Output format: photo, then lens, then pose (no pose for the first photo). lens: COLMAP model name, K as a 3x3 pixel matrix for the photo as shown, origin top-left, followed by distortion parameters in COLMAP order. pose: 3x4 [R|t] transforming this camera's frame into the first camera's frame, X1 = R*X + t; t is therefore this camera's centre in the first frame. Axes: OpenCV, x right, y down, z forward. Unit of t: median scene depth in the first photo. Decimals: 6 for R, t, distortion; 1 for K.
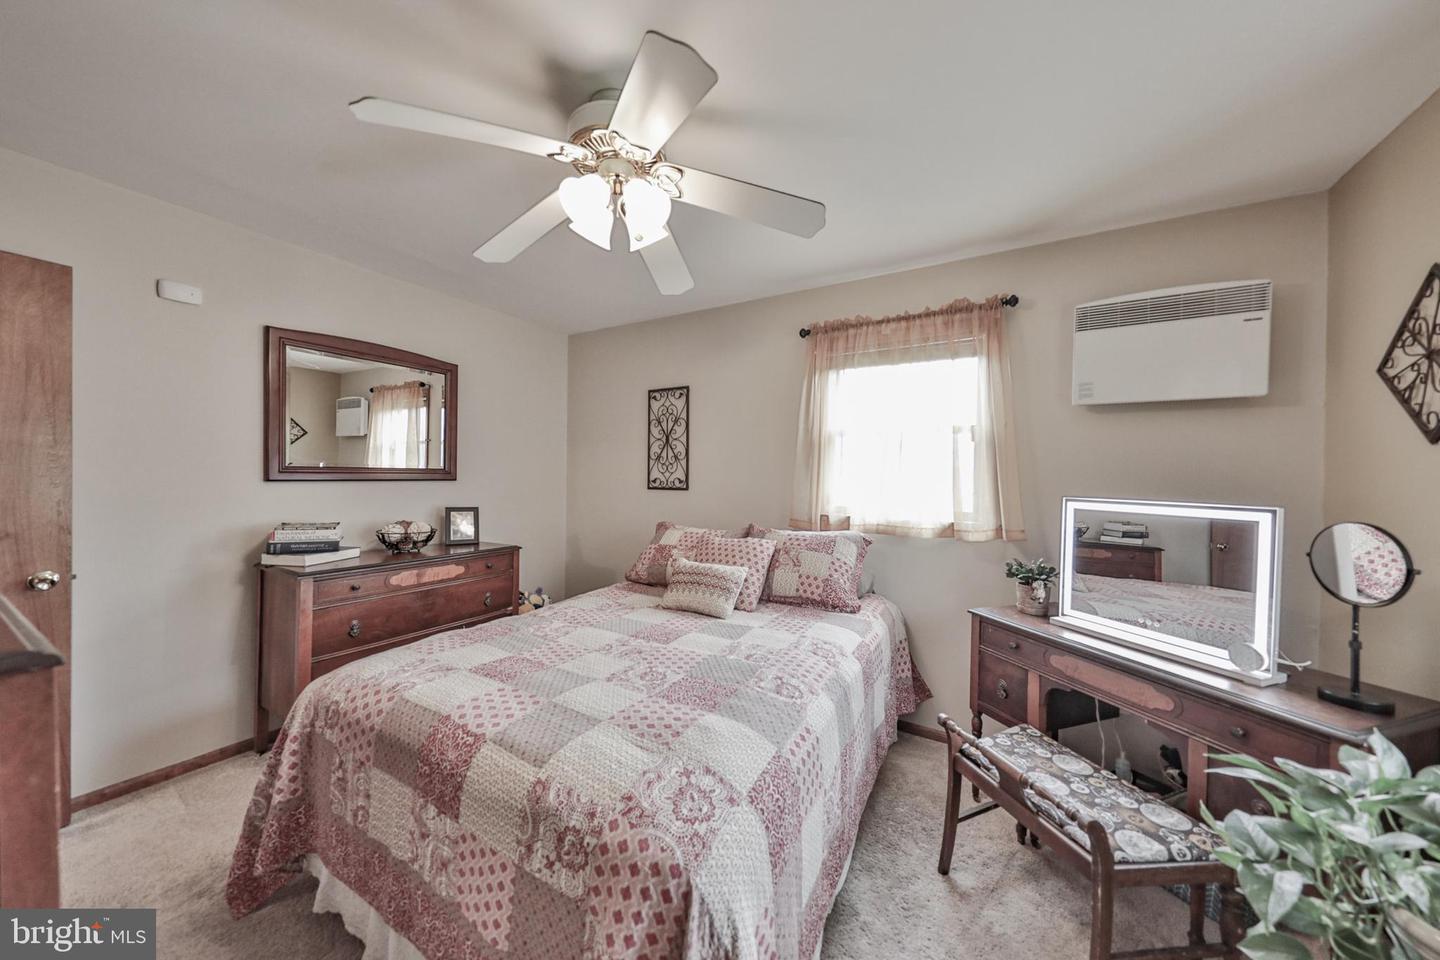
lens RADIAL K [[491.2, 0, 723.7], [0, 491.2, 476.6], [0, 0, 1]] dist [0.001898, -0.000153]
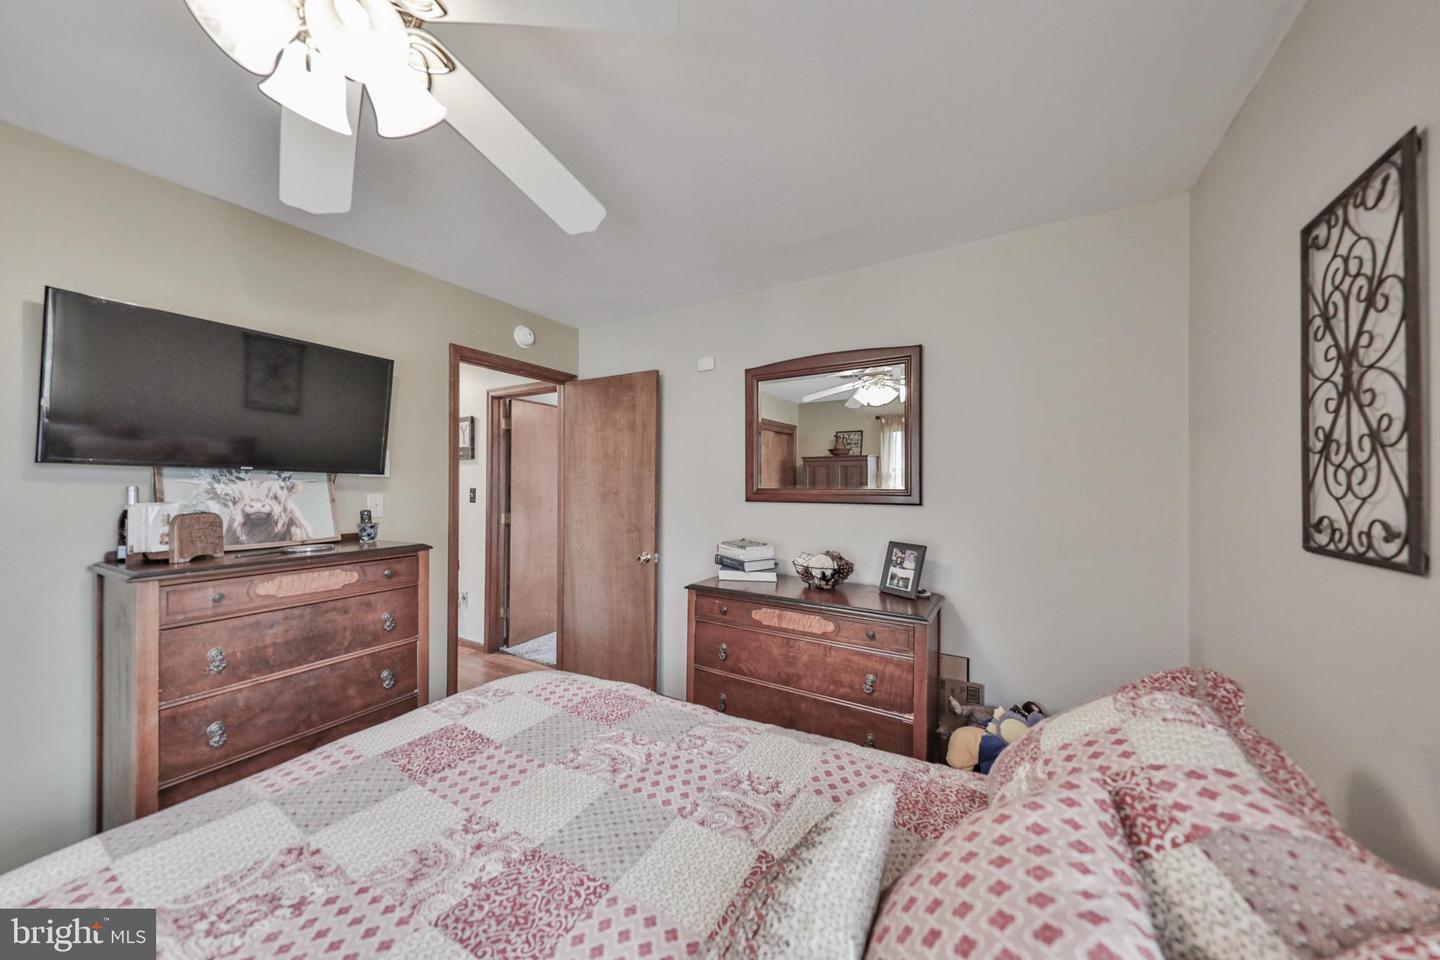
lens RADIAL K [[484.9, 0, 718.6], [0, 484.9, 478.3], [0, 0, 1]] dist [0.001066, -0.000028]
pose [[-0.007477, -0.026455, -0.999622, 0.200779], [-0.003887, 0.999643, -0.026426, -0.012959], [0.999964, 0.003688, -0.007577, 0.844181]]
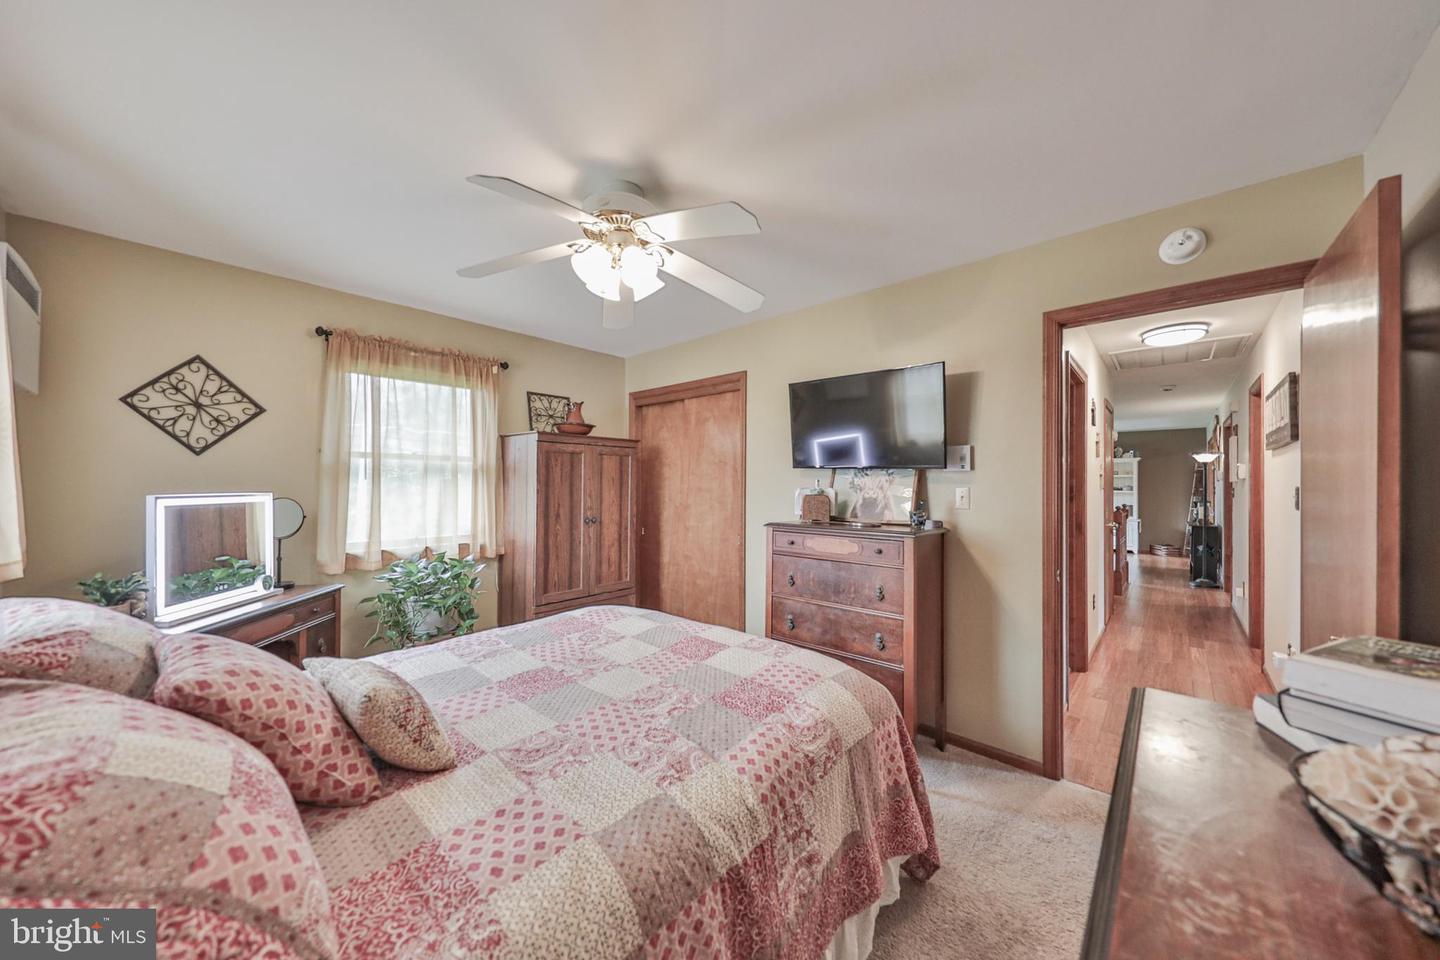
lens RADIAL K [[492.1, 0, 720.8], [0, 492.1, 484.1], [0, 0, 1]] dist [0.001625, -0.000038]
pose [[-0.981056, -0.022070, 0.192464, -0.410412], [-0.021465, 0.999756, 0.005227, -0.006060], [-0.192533, 0.000996, -0.981290, 1.249506]]
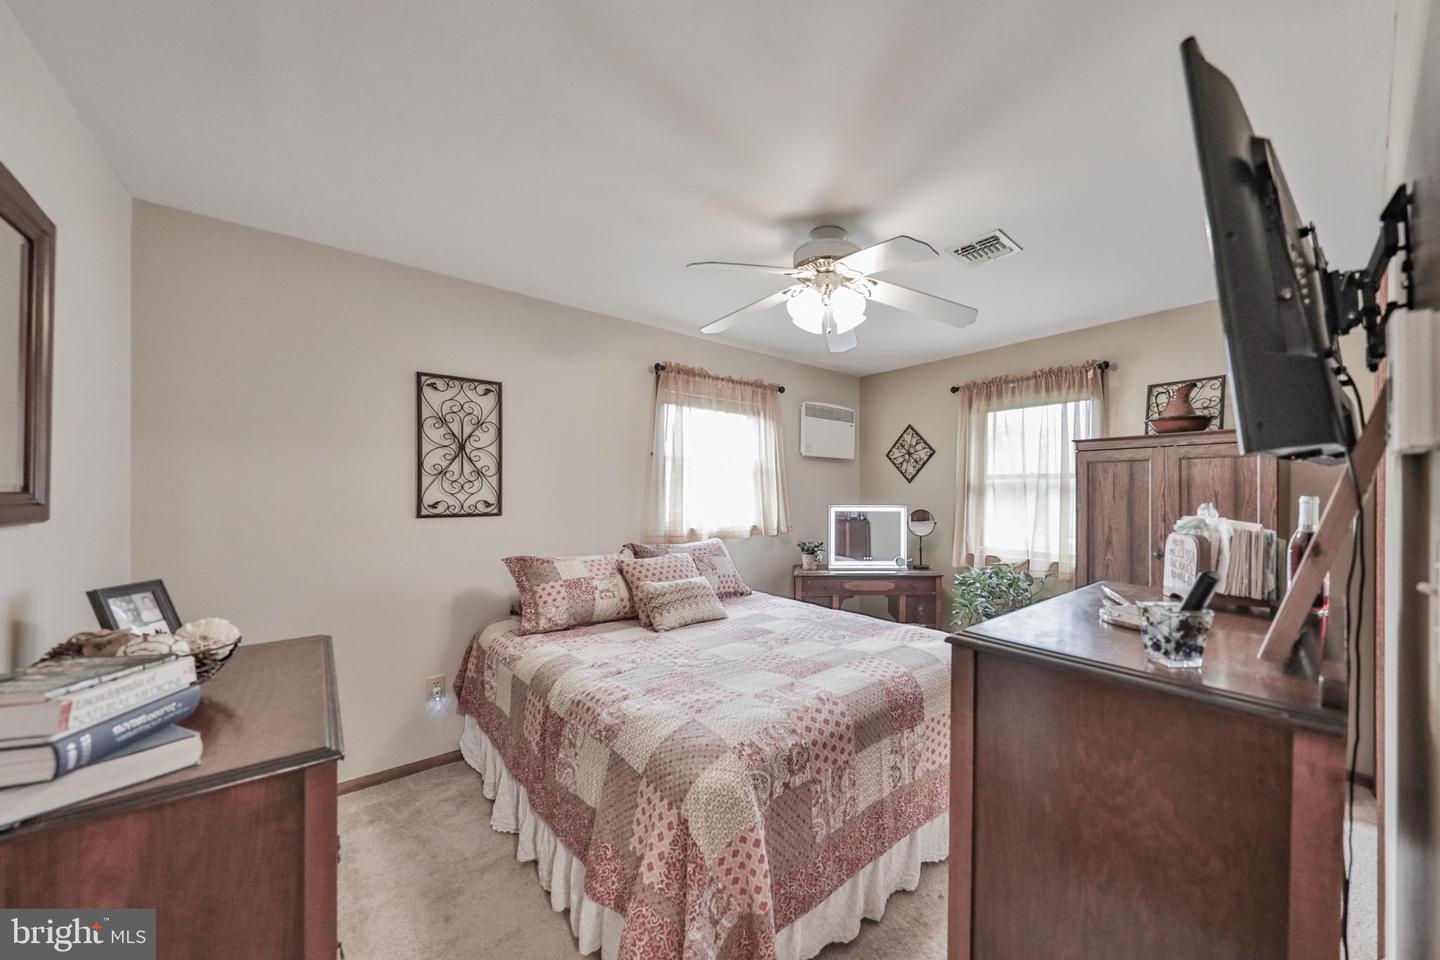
lens RADIAL K [[513.6, 0, 820.7], [0, 513.6, 491.0], [0, 0, 1]] dist [0.000433, -0.000013]
pose [[0.254298, -0.007233, 0.967099, -0.925941], [0.000862, 0.999973, 0.007252, -0.021480], [-0.967125, -0.001010, 0.254298, 0.375139]]
